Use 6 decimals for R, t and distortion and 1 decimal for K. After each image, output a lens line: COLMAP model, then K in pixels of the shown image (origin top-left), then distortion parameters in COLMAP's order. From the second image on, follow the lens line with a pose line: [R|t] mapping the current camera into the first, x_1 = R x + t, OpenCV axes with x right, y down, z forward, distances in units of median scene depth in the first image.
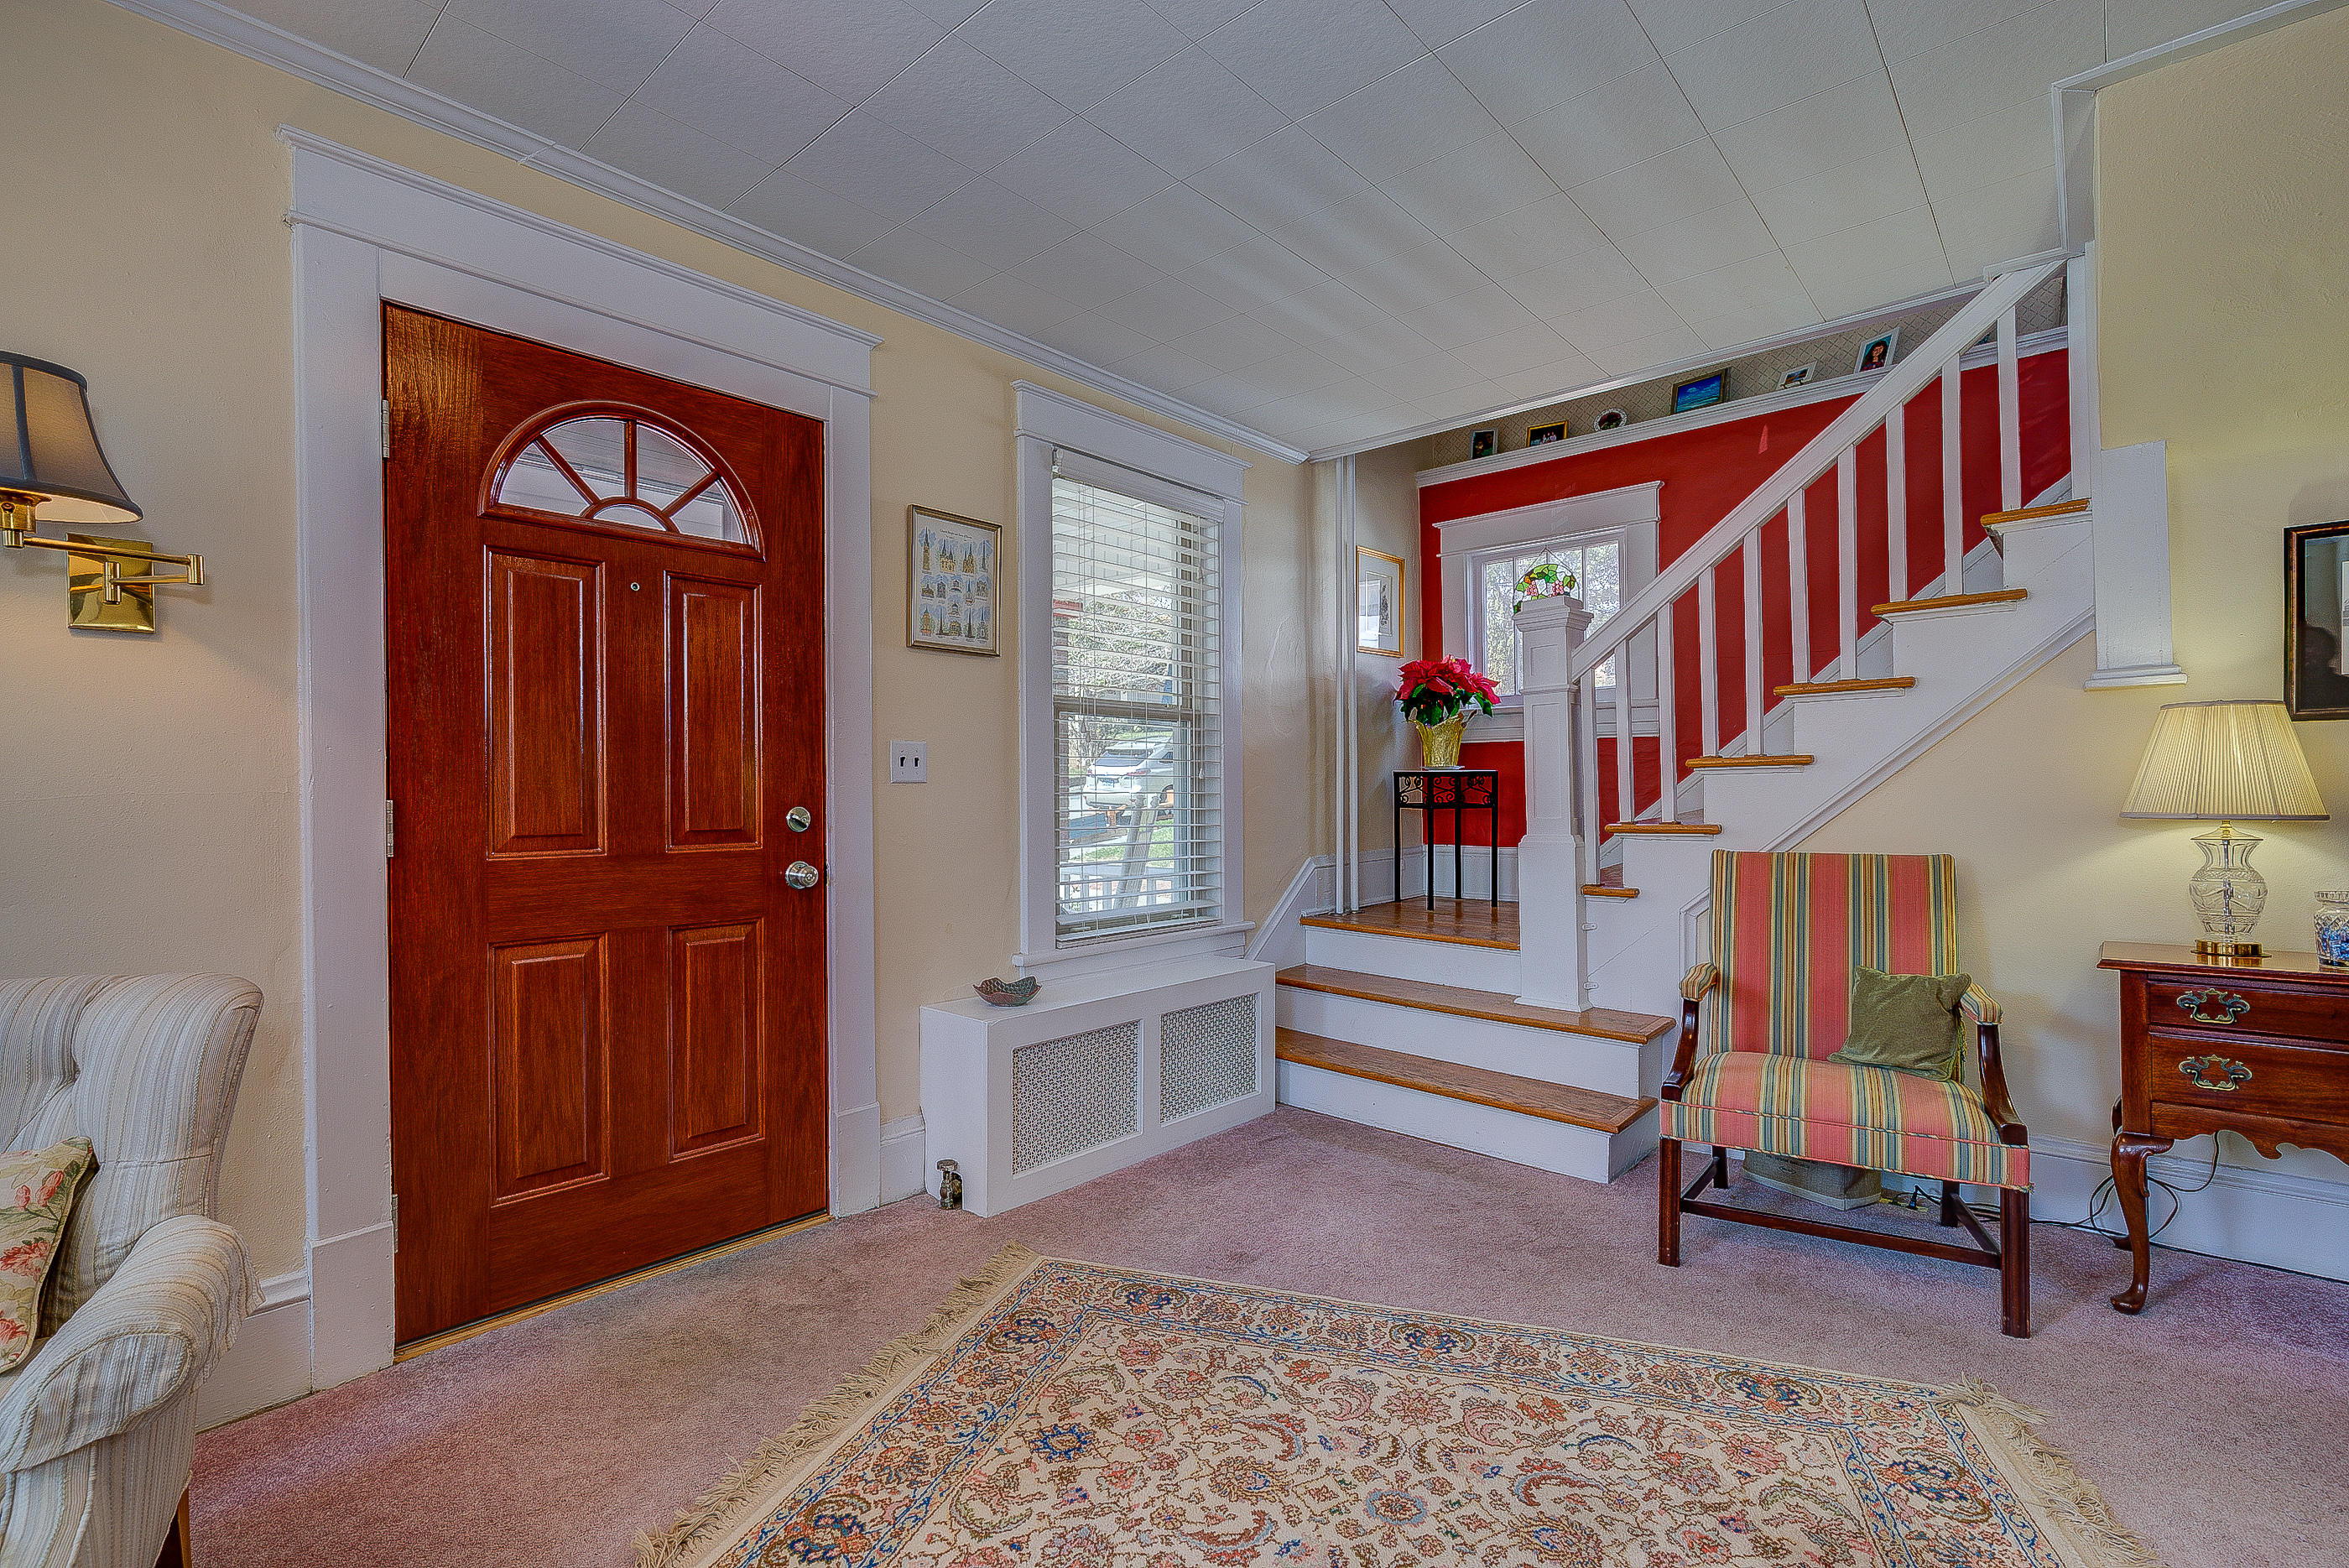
lens RADIAL K [[1062.9, 0, 1182.1], [0, 1062.9, 798.6], [0, 0, 1]] dist [-0.008235, 0.004159]
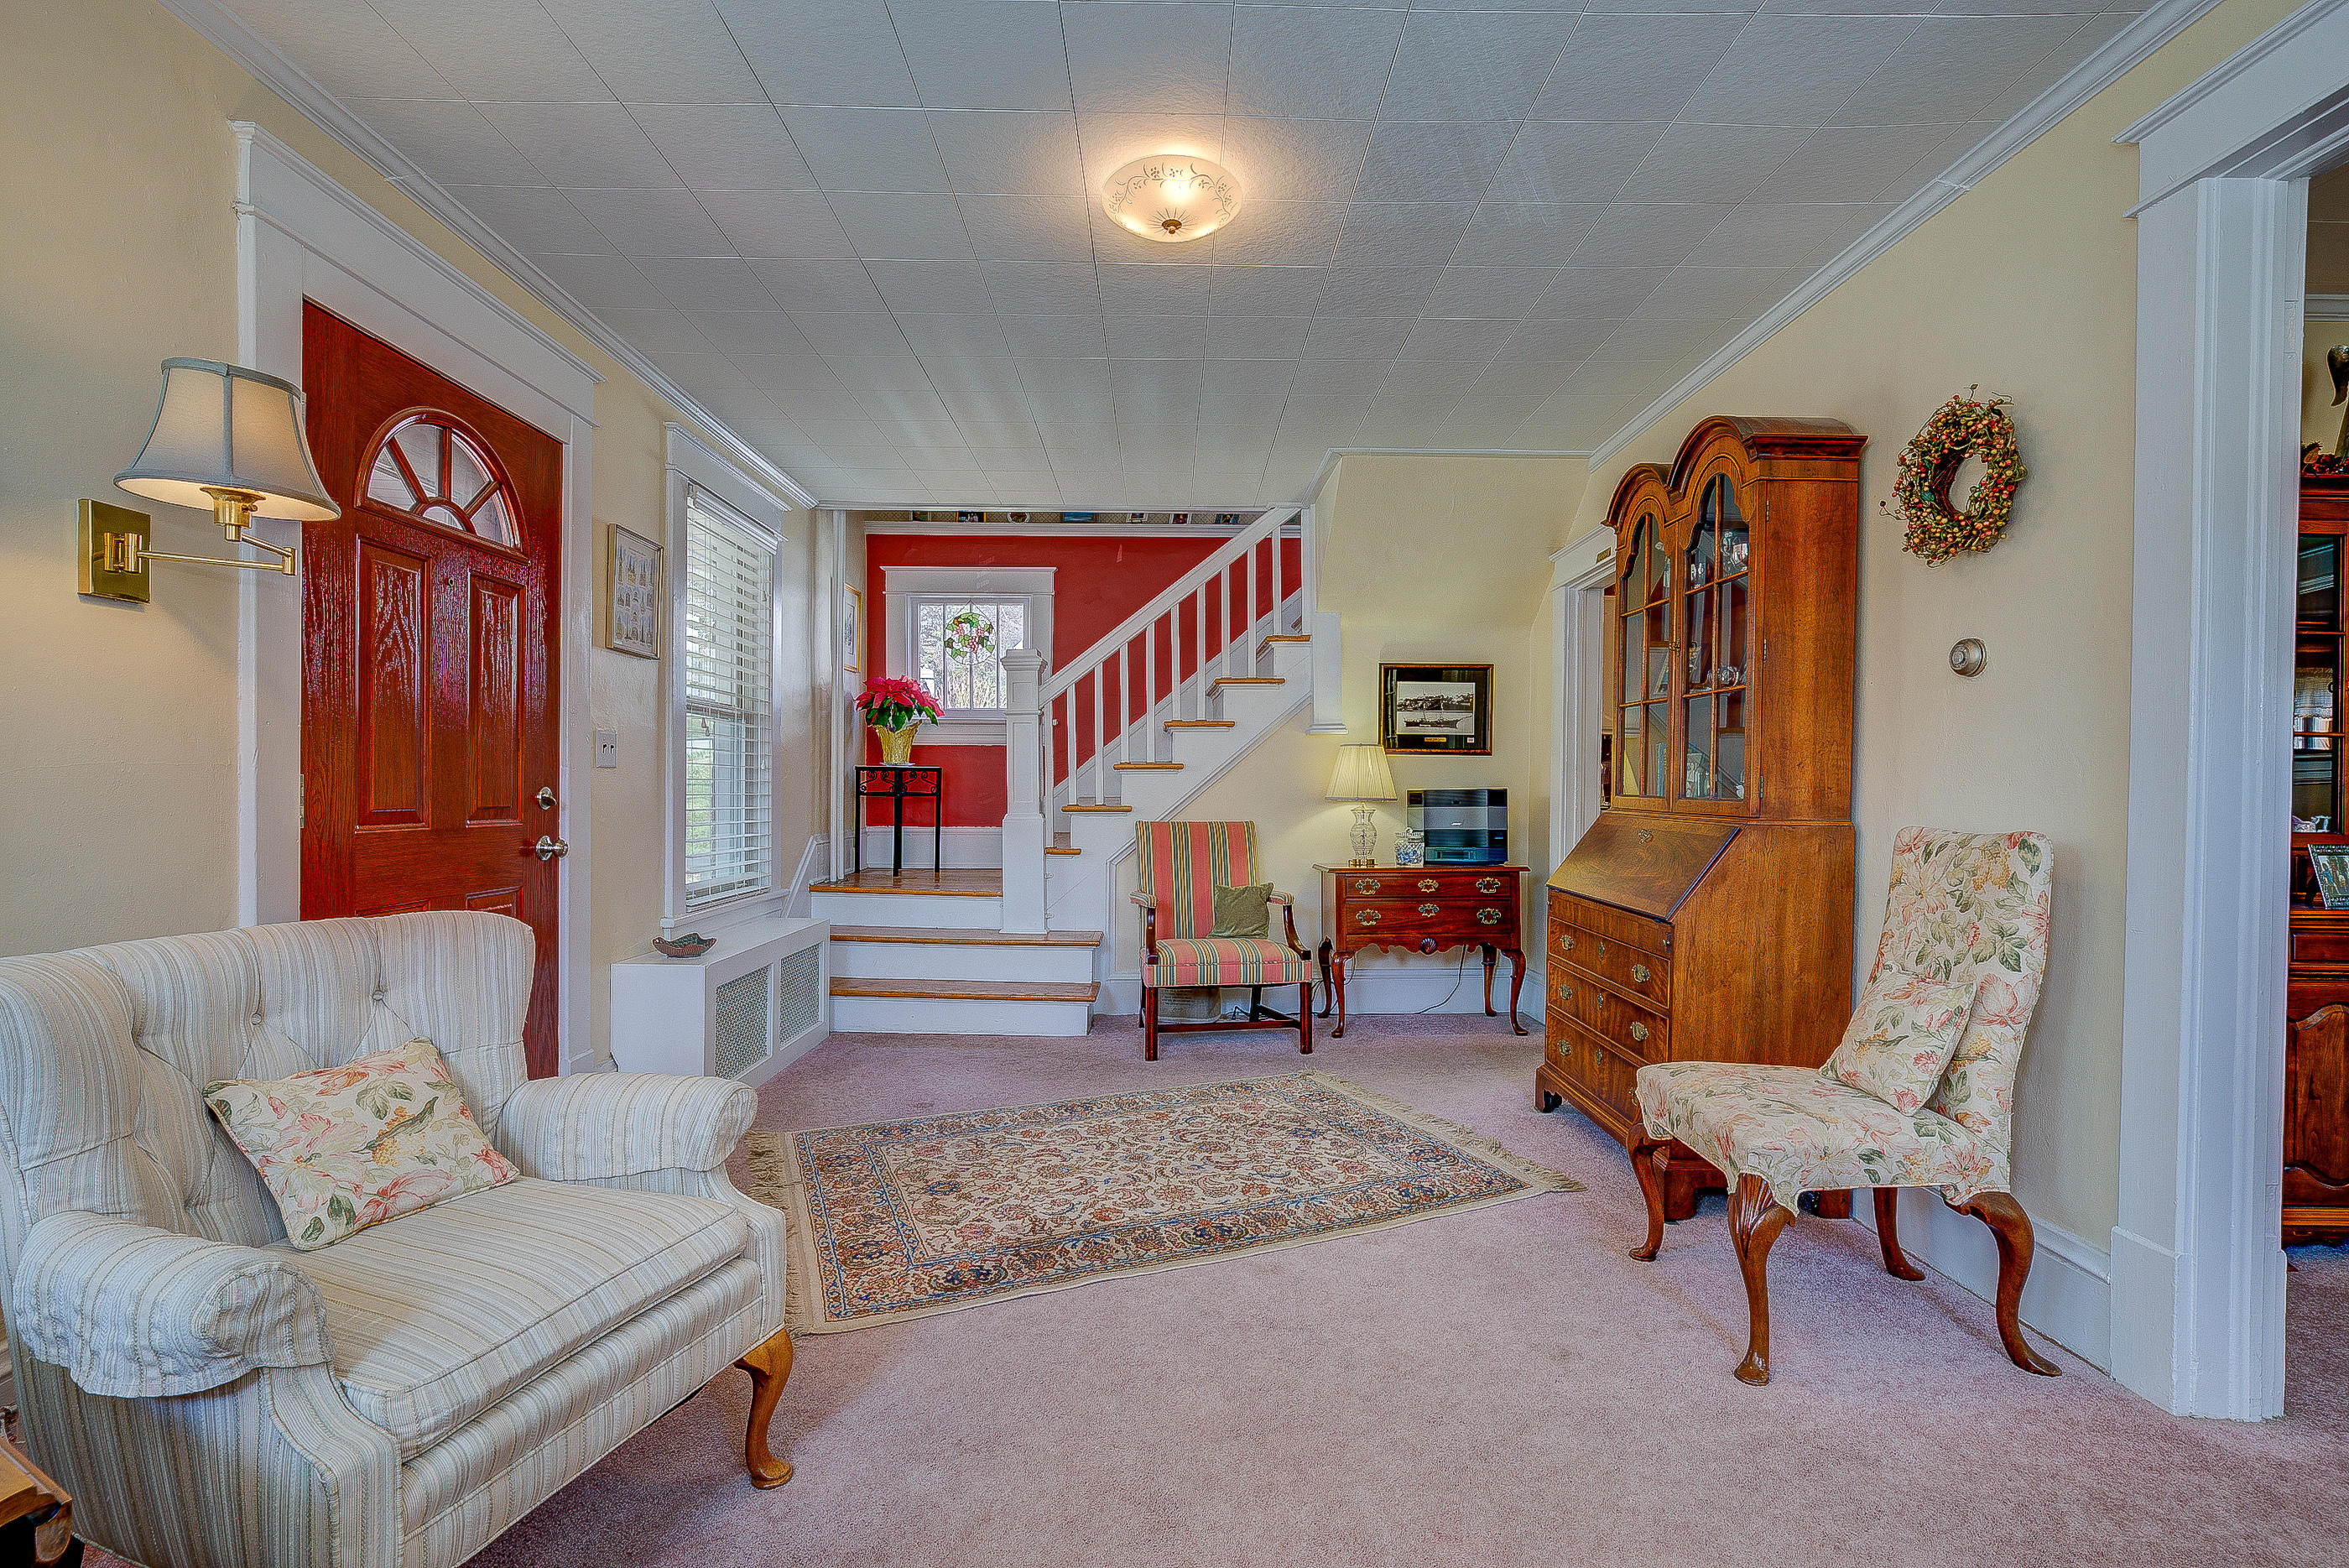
lens RADIAL K [[1062.9, 0, 1179.6], [0, 1062.9, 798.3], [0, 0, 1]] dist [-0.008235, 0.004159]
pose [[0.738391, 0.004736, 0.674356, -0.627750], [-0.006959, 0.999976, 0.000598, 0.014467], [-0.674337, -0.005134, 0.738406, -0.276443]]
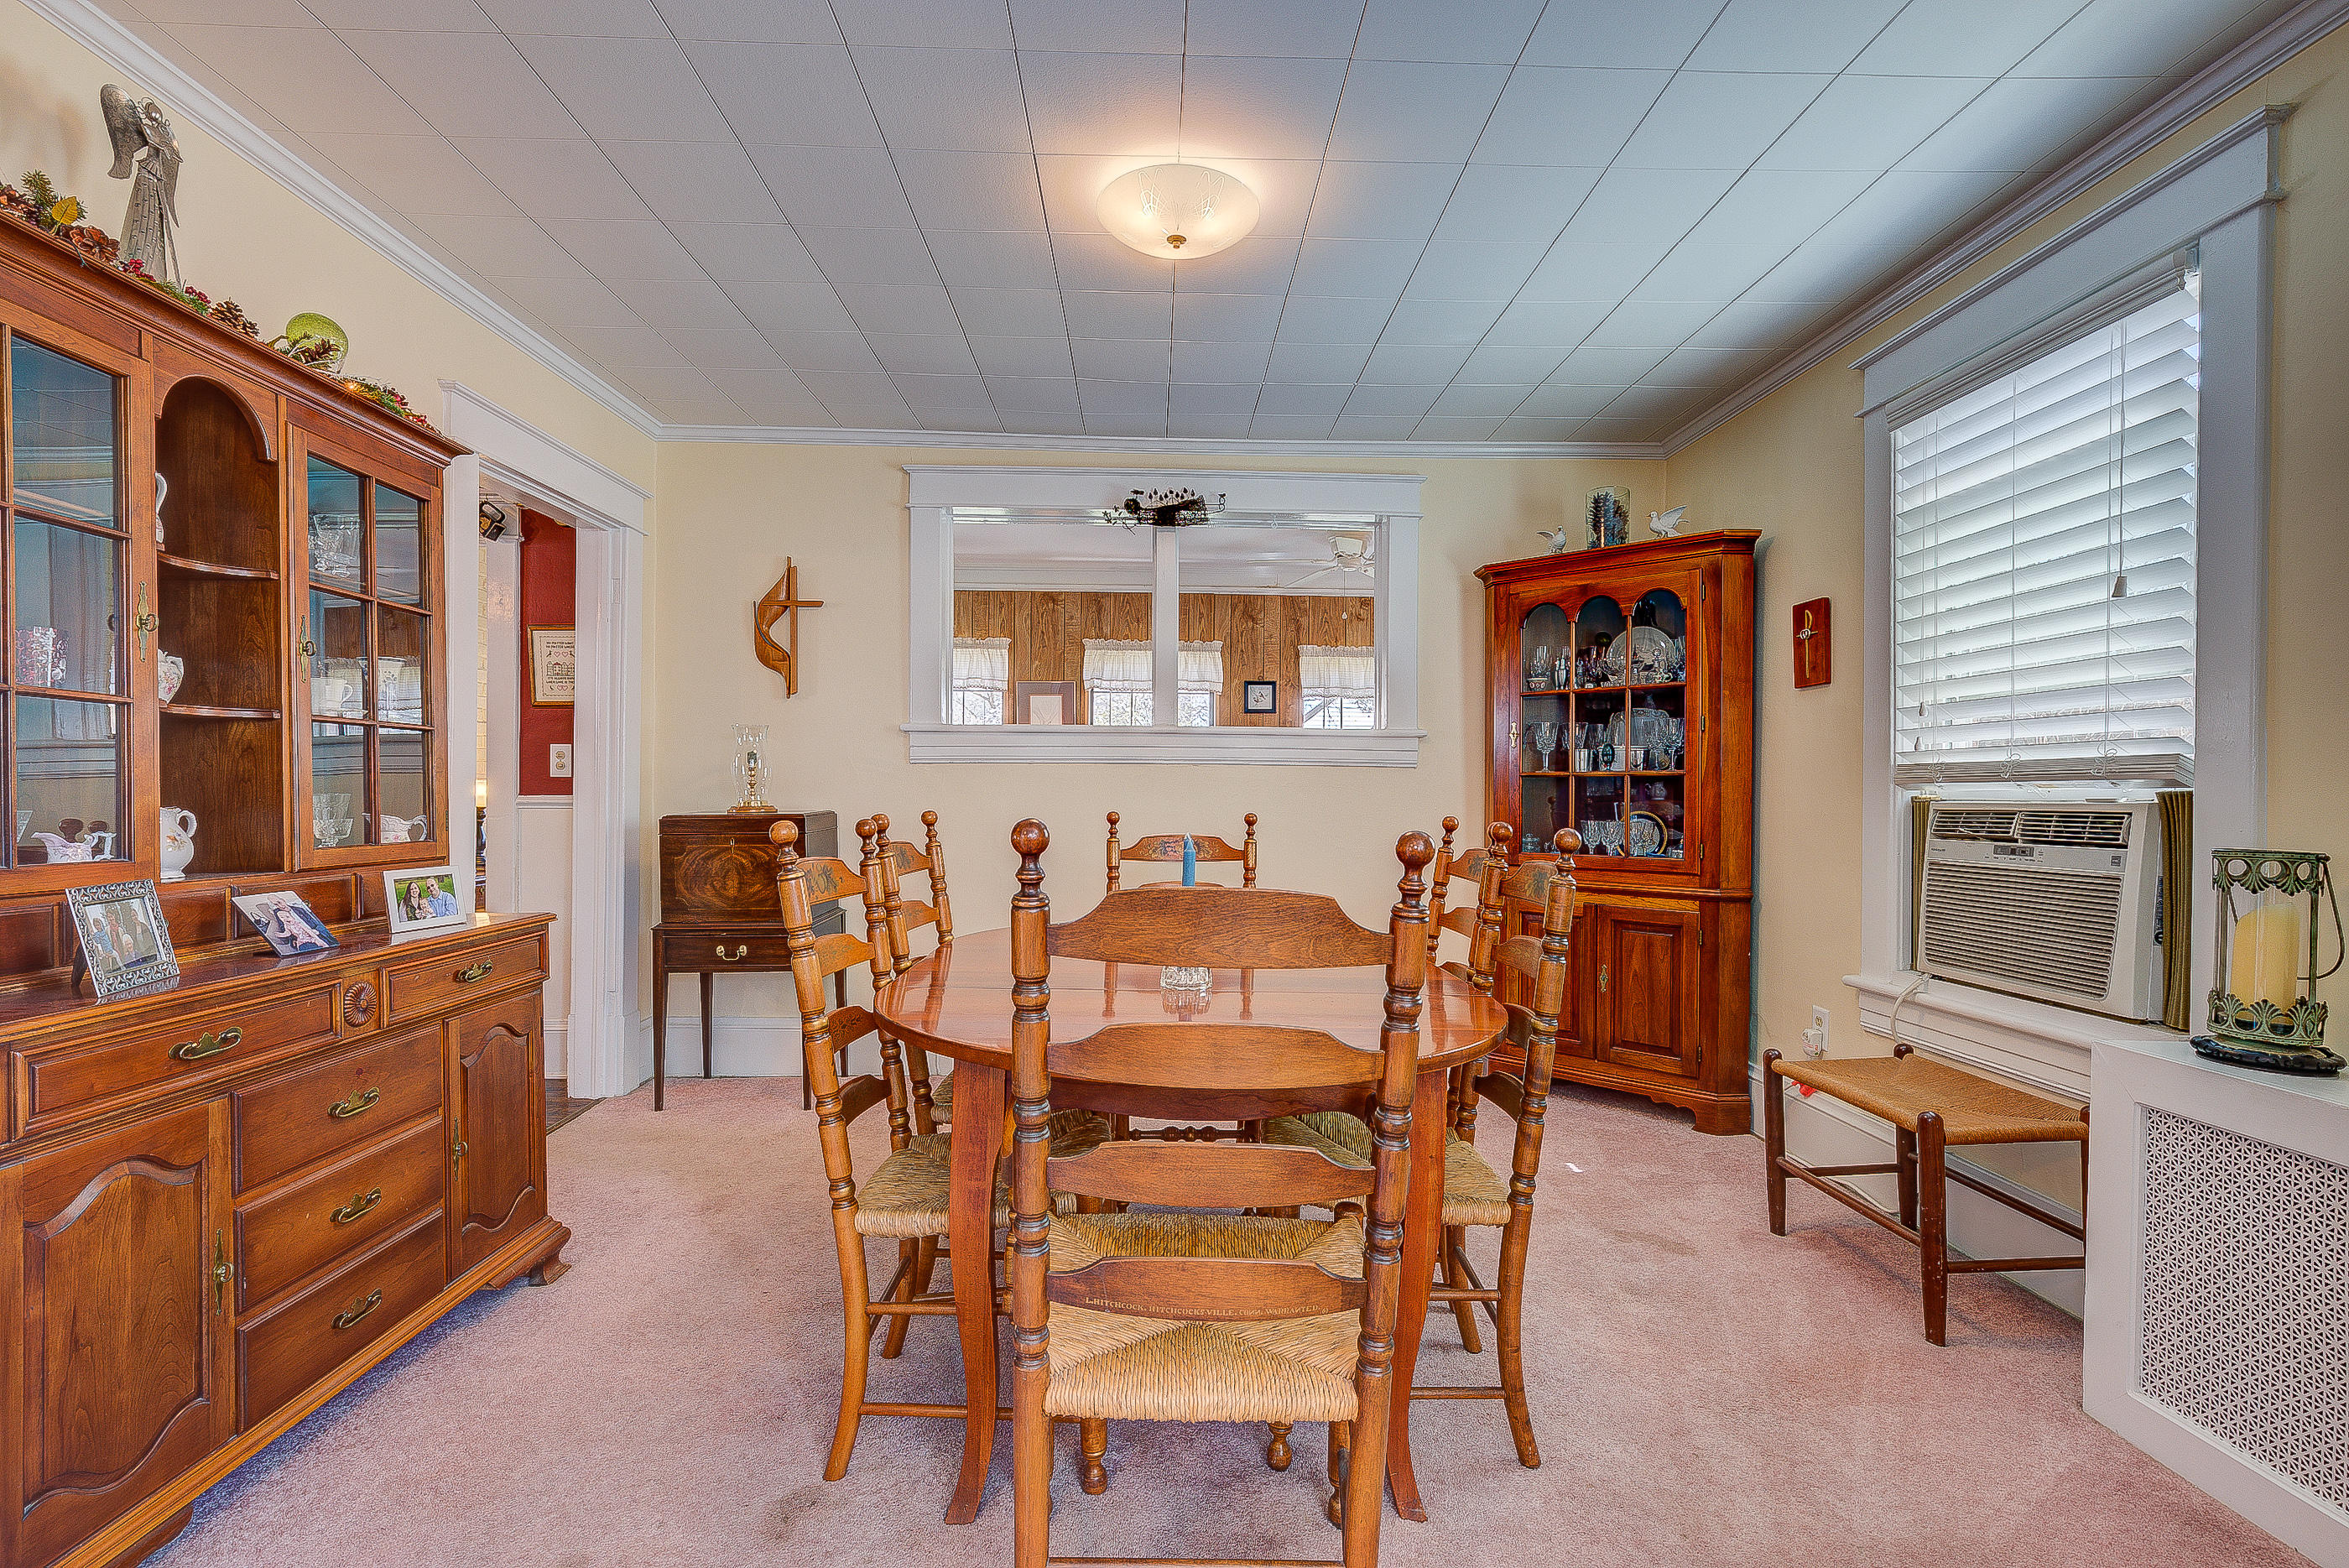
lens RADIAL K [[1062.9, 0, 1177.6], [0, 1062.9, 797.8], [0, 0, 1]] dist [-0.008235, 0.004159]
pose [[-0.681951, -0.003613, 0.731389, -0.000212], [0.001845, 0.999976, 0.006660, 0.000884], [-0.731396, 0.005891, -0.681928, -0.304085]]
